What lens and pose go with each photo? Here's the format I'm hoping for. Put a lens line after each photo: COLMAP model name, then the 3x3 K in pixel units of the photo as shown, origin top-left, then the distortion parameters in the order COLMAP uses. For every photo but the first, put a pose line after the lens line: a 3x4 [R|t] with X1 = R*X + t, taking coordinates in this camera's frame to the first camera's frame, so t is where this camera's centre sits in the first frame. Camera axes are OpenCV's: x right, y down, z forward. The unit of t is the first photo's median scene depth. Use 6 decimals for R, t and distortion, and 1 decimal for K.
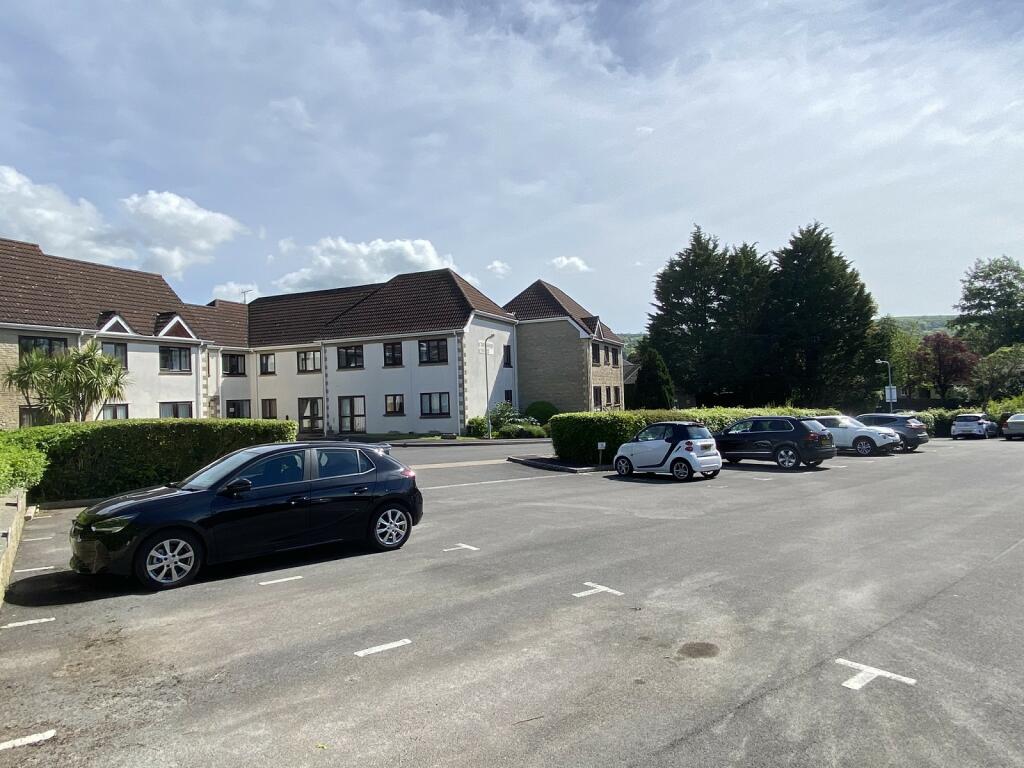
lens RADIAL K [[585.0, 0, 512.0], [0, 585.0, 384.0], [0, 0, 1]] dist [-0.003473, -0.000761]
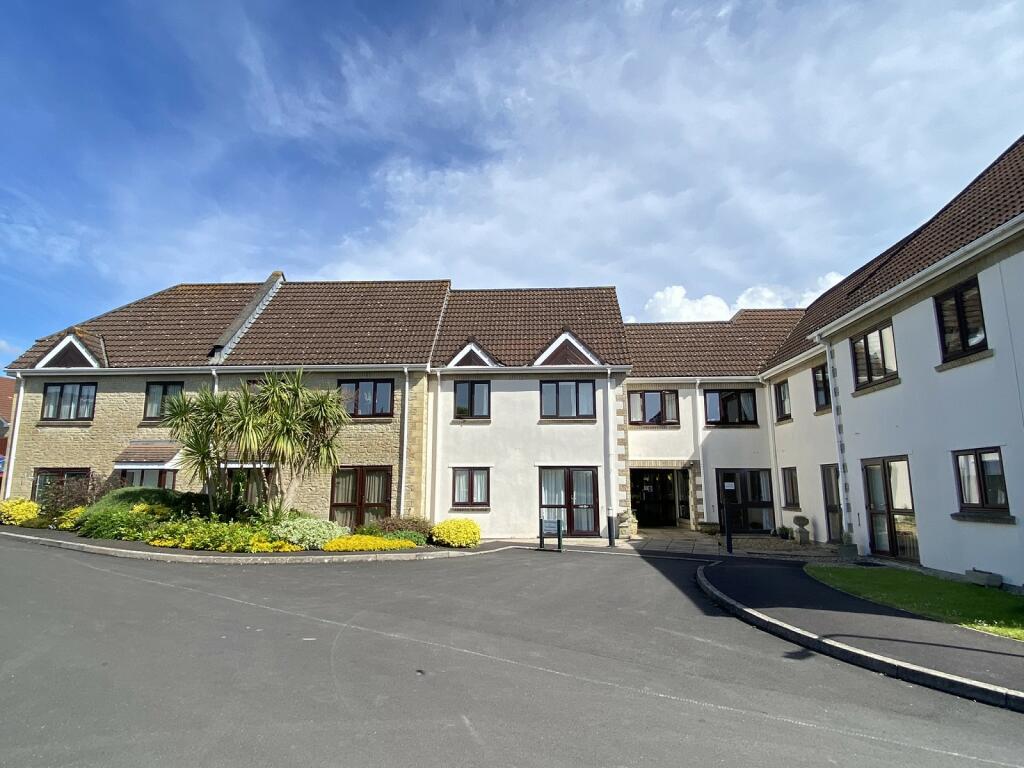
lens RADIAL K [[585.0, 0, 512.0], [0, 585.0, 384.0], [0, 0, 1]] dist [-0.003473, -0.000761]
pose [[0.338042, -0.123631, -0.932975, 0.004241], [0.003898, 0.991510, -0.129975, 0.023185], [0.941123, 0.040300, 0.335654, 0.699459]]
